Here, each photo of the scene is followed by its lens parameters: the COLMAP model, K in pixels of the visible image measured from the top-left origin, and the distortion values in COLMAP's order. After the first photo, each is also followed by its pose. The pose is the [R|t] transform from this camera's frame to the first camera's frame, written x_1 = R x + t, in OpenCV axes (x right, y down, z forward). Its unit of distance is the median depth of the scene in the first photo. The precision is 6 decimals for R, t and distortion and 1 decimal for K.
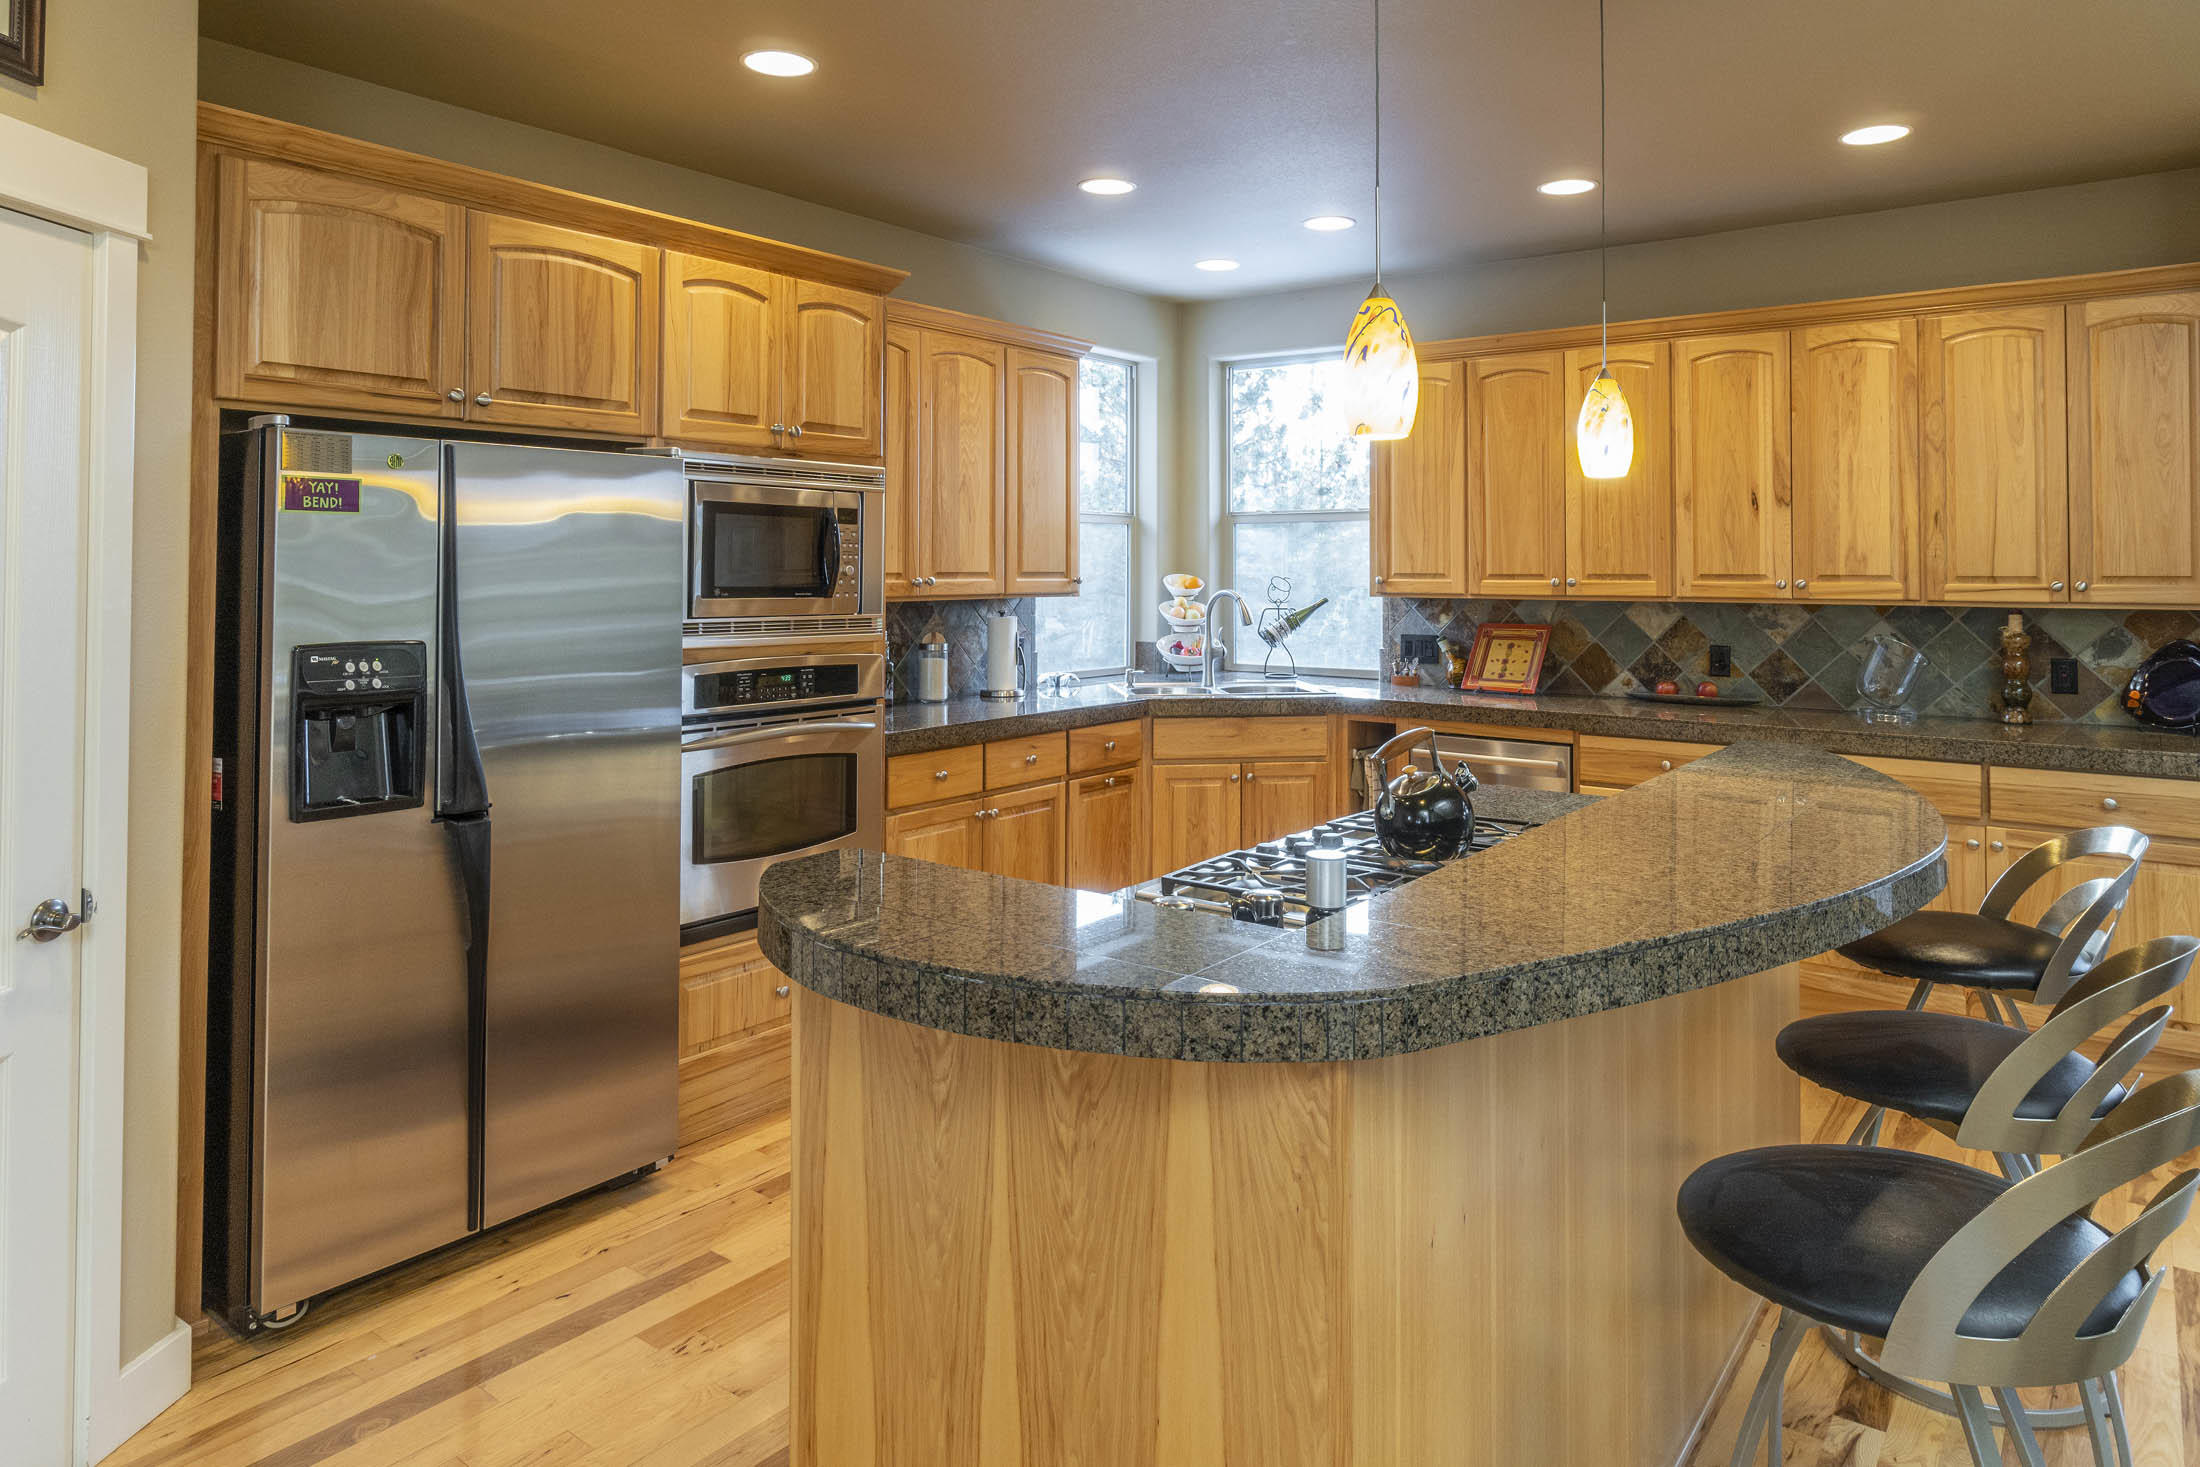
lens RADIAL K [[1331.6, 0, 1106.6], [0, 1331.6, 550.2], [0, 0, 1]] dist [-0.004166, -0.000374]
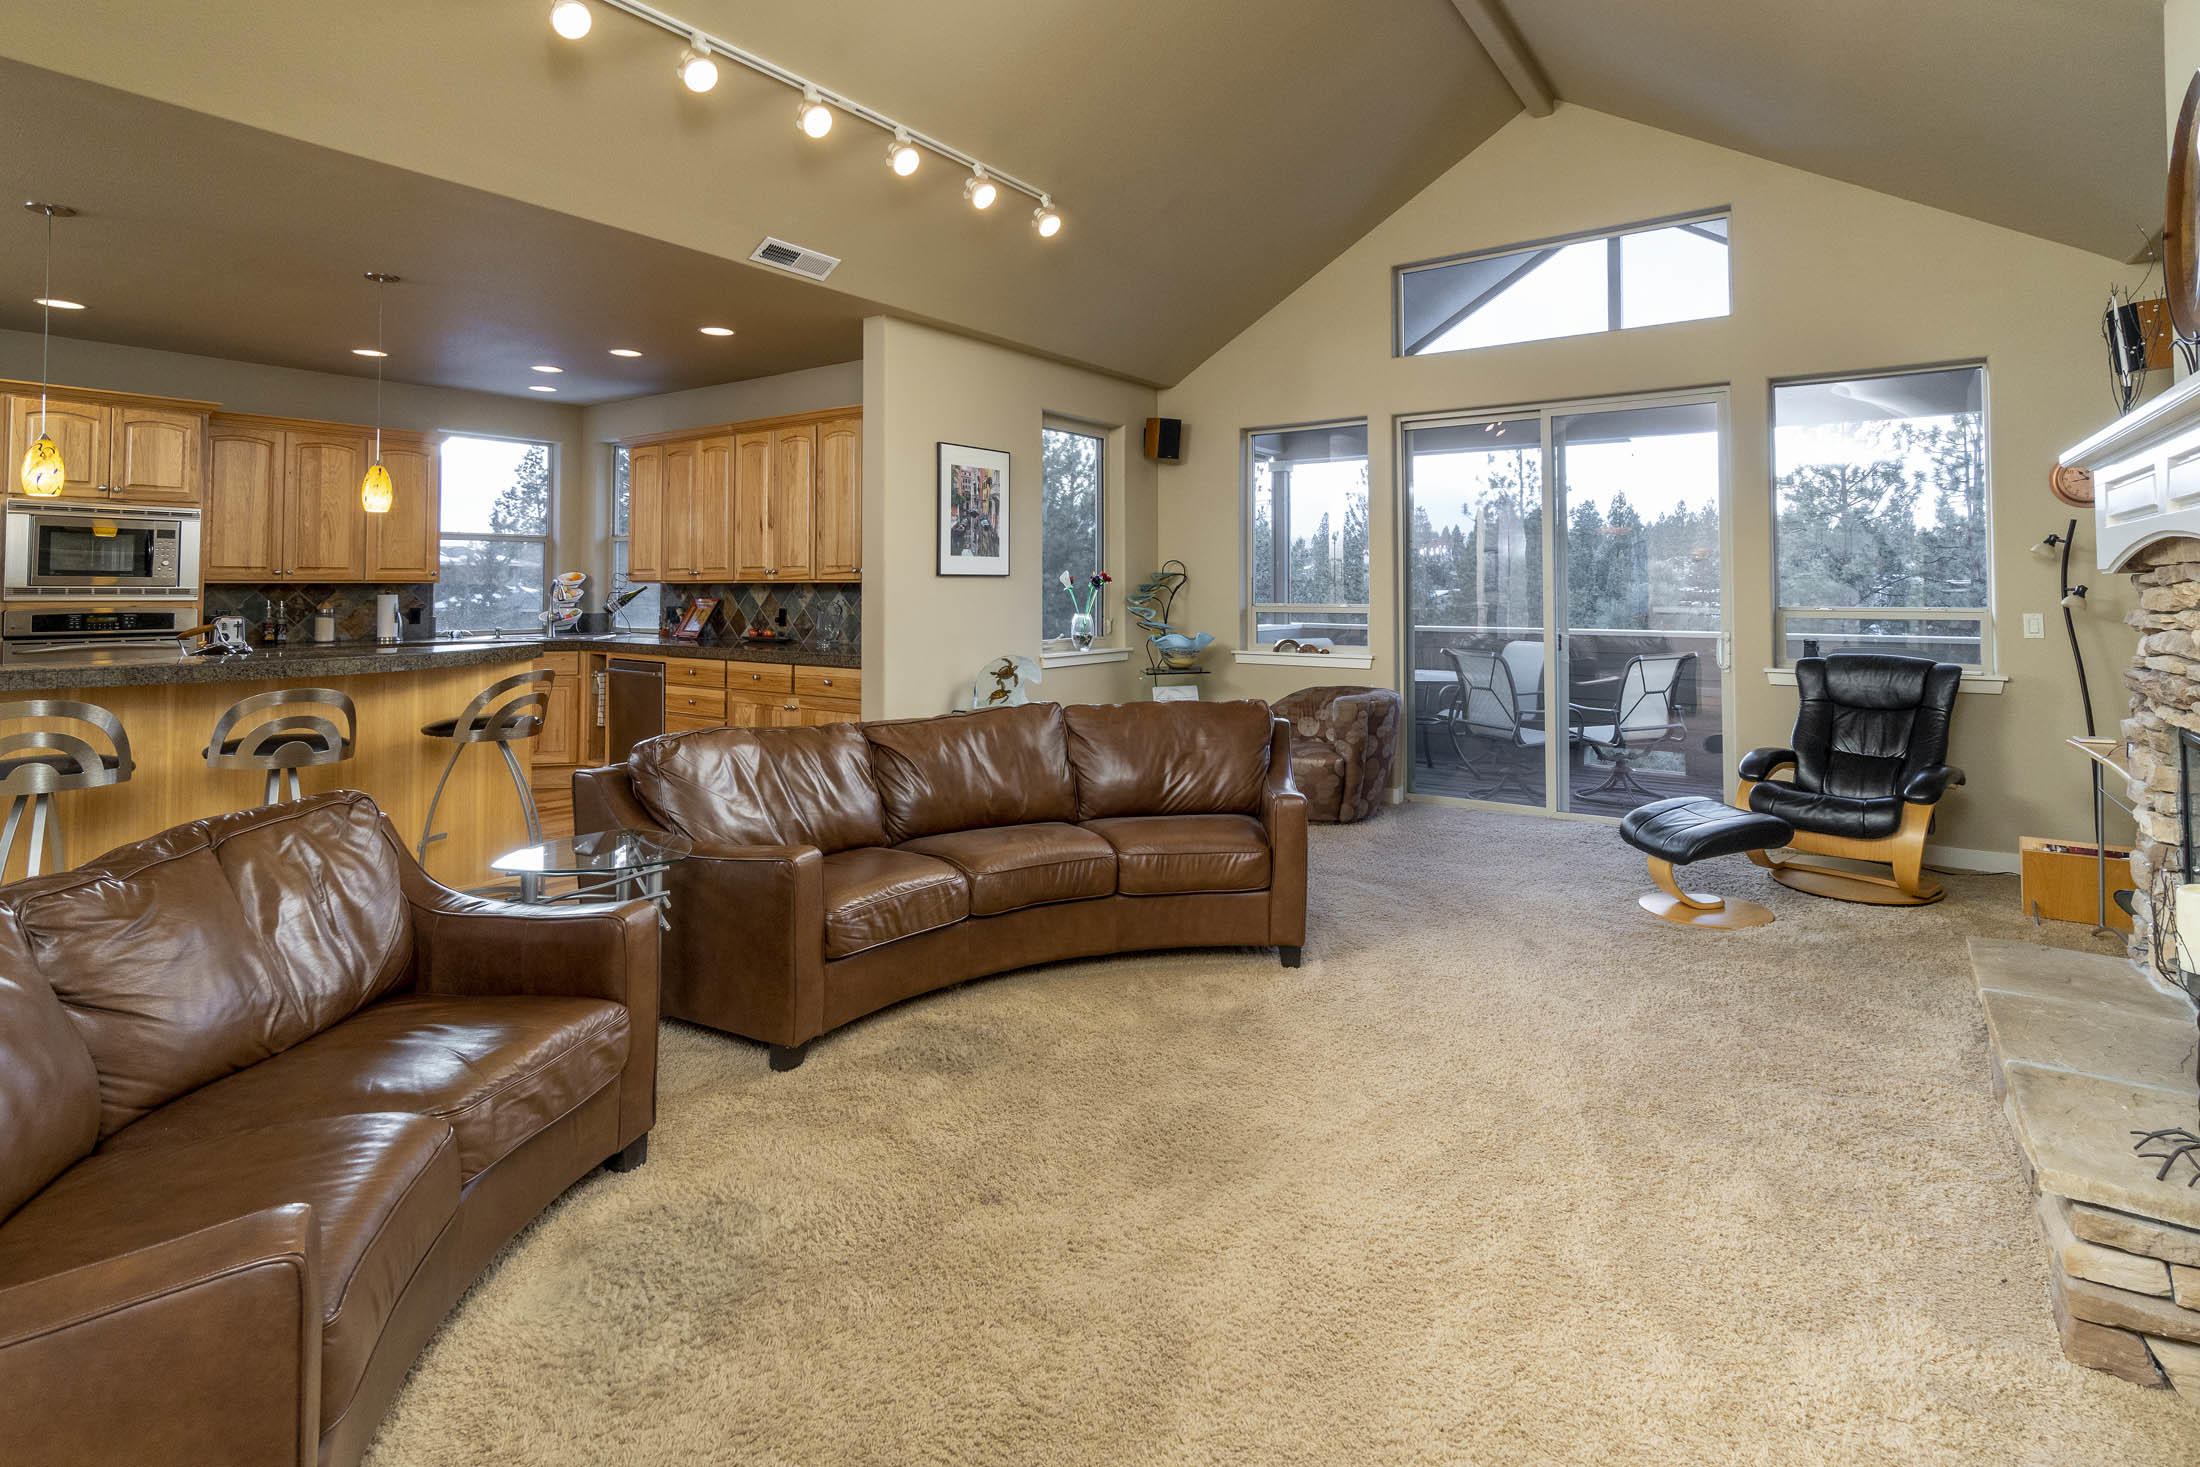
lens RADIAL K [[1072.3, 0, 1097.6], [0, 1072.3, 569.5], [0, 0, 1]] dist [-0.003232, -0.000360]
pose [[0.999521, -0.003201, 0.030793, 0.901209], [0.003274, 0.999992, -0.002318, 0.026979], [-0.030785, 0.002418, 0.999523, -0.457687]]
